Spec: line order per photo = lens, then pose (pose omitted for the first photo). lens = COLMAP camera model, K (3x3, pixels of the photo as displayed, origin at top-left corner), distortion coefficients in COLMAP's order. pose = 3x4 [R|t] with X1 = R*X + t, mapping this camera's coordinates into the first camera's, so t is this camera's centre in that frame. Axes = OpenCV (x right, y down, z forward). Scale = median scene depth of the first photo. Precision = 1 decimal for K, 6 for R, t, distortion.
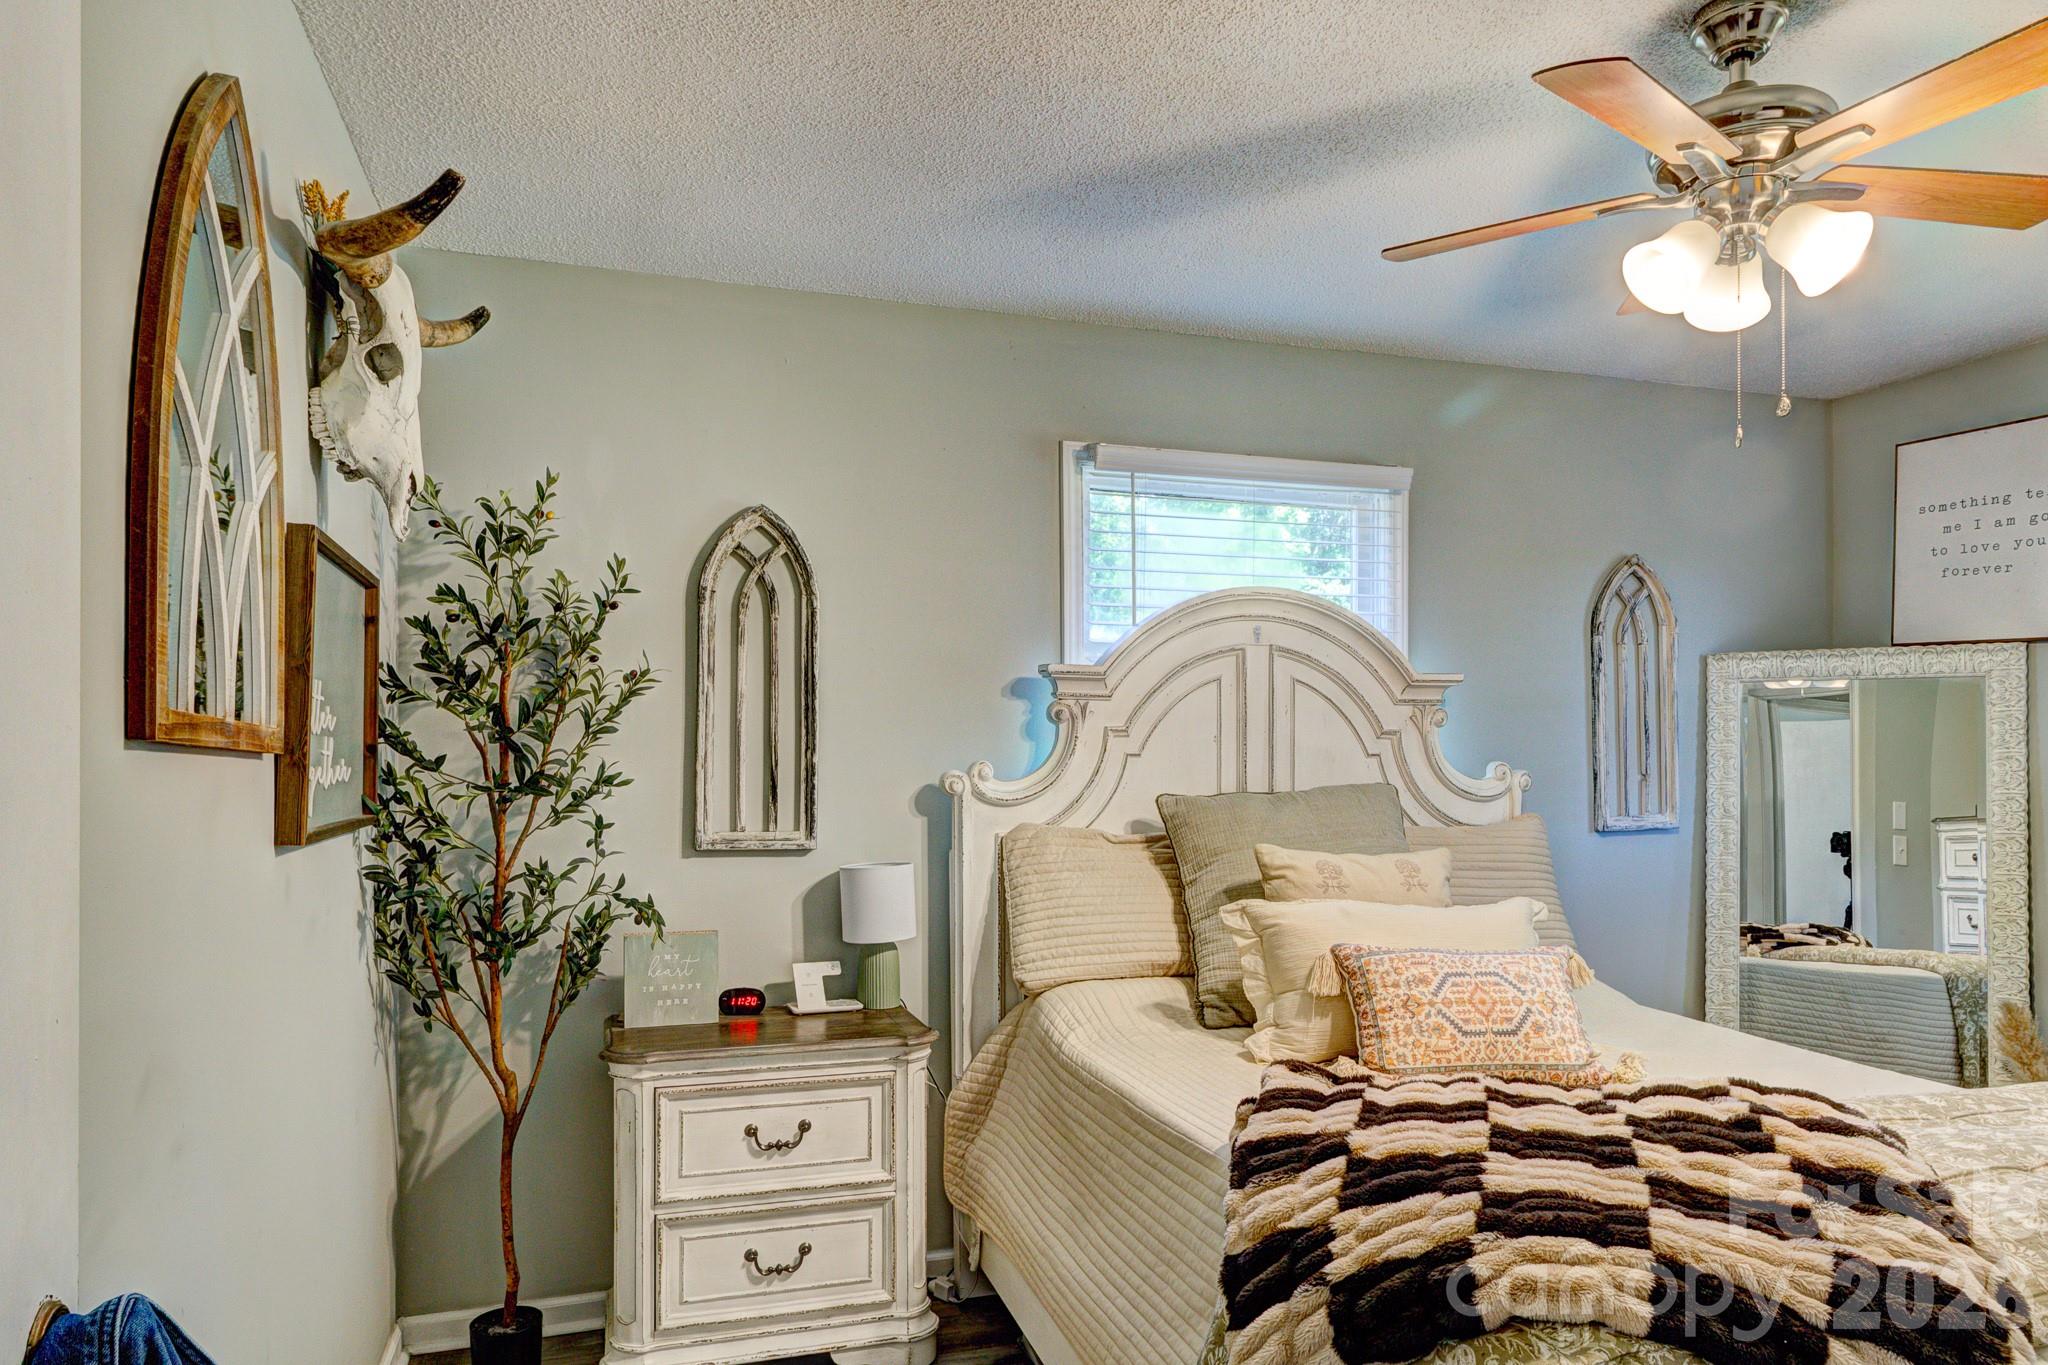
lens RADIAL K [[1303.1, 0, 1013.0], [0, 1303.1, 736.3], [0, 0, 1]] dist [-0.006491, 0.000187]
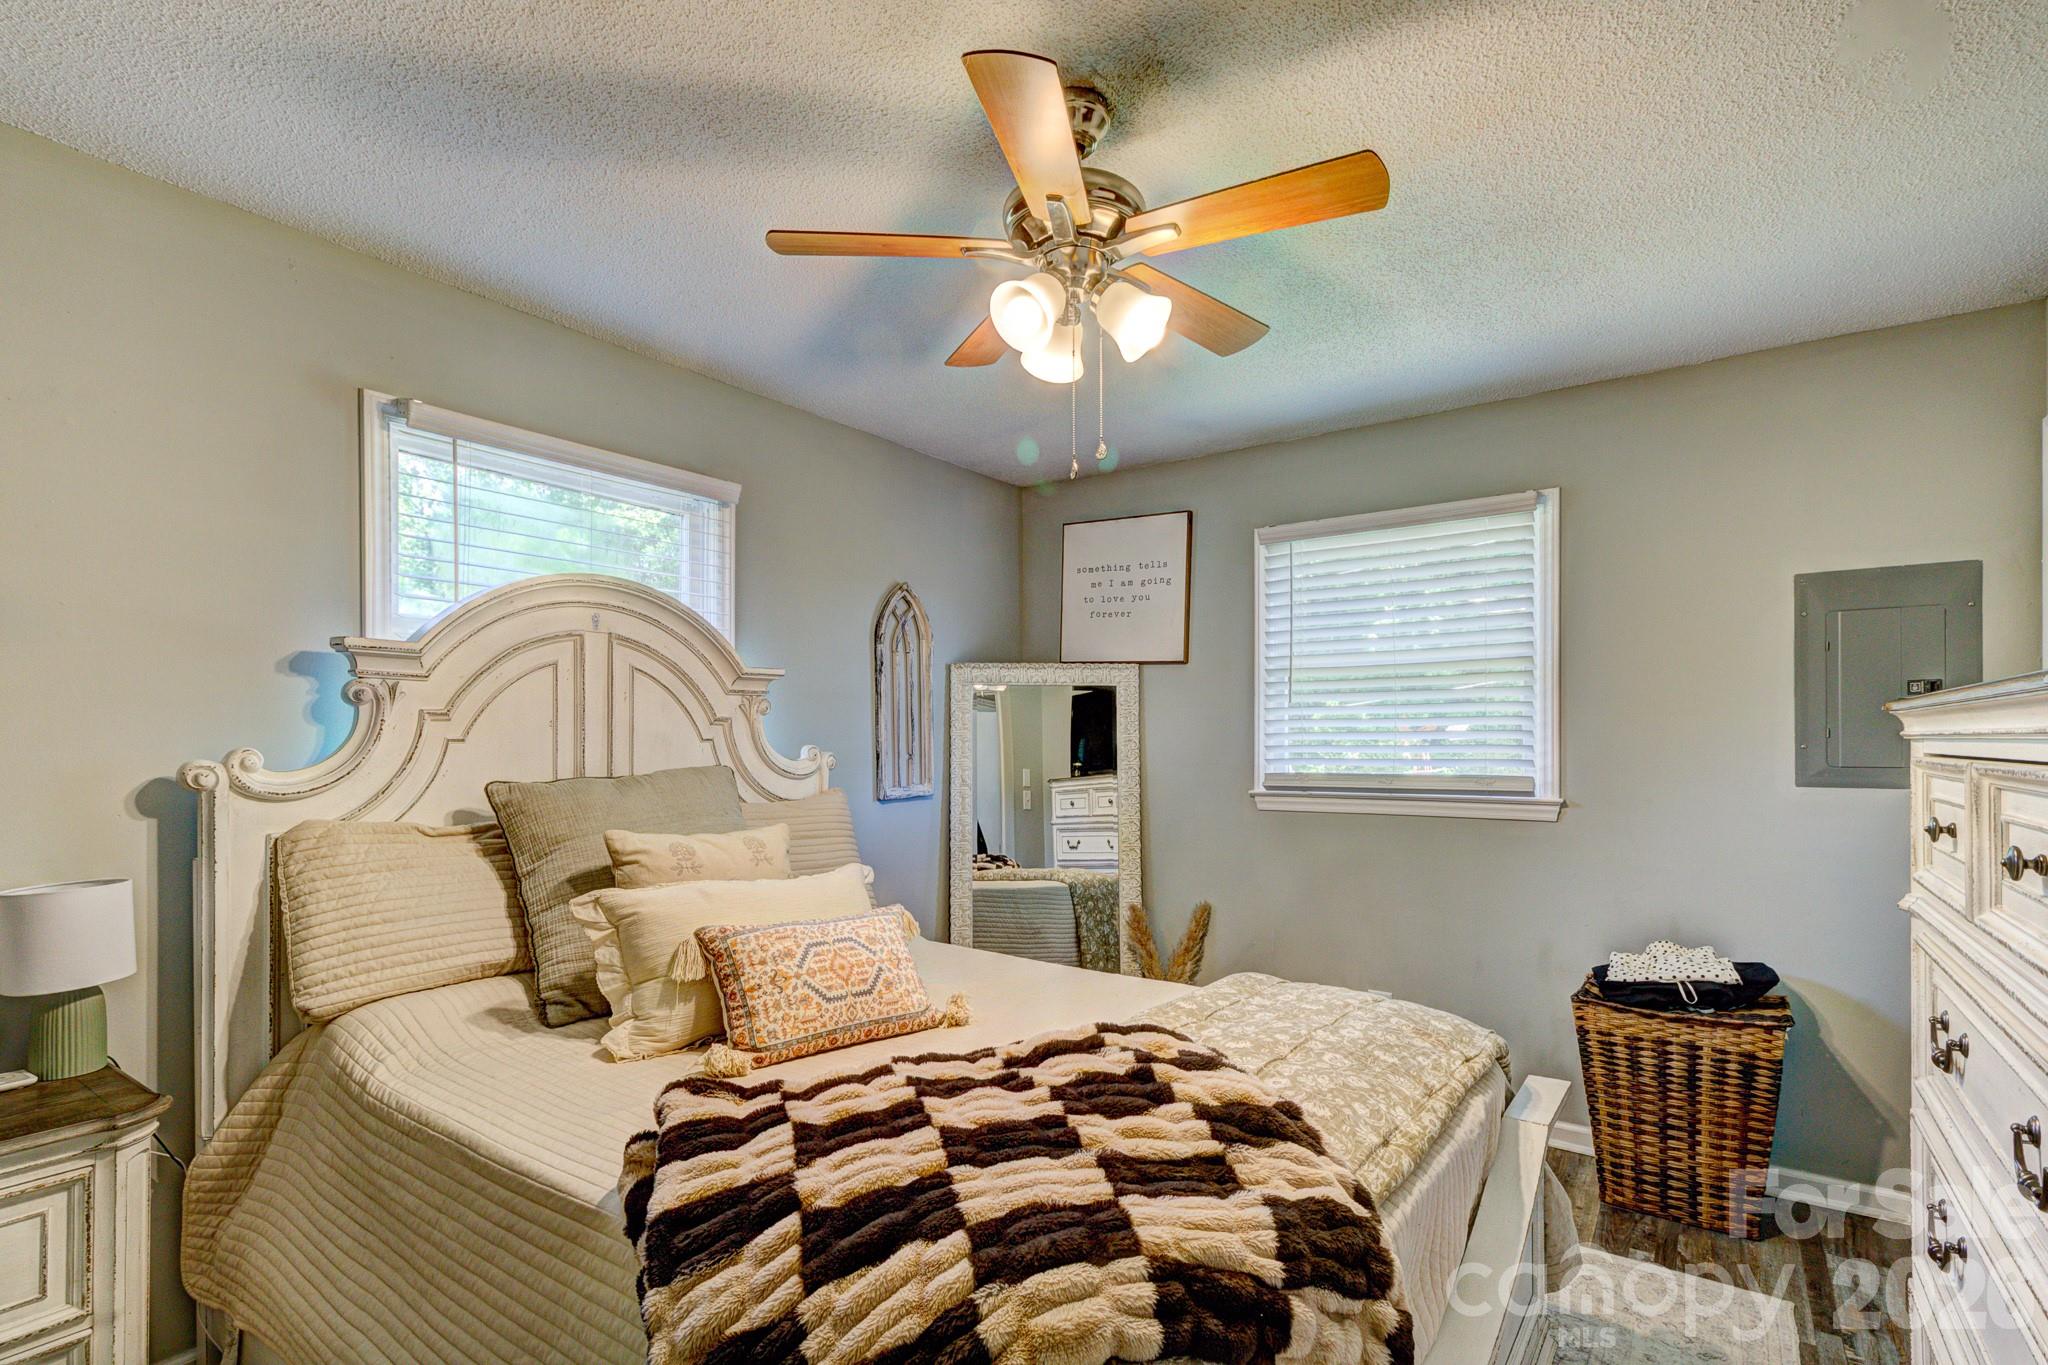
lens RADIAL K [[965.0, 0, 1027.7], [0, 965.0, 731.5], [0, 0, 1]] dist [0.008037, -0.000687]
pose [[0.792287, 0.002684, 0.610142, -0.006822], [-0.006515, 0.999971, 0.004061, 0.002792], [-0.610114, -0.007192, 0.792281, 0.230024]]
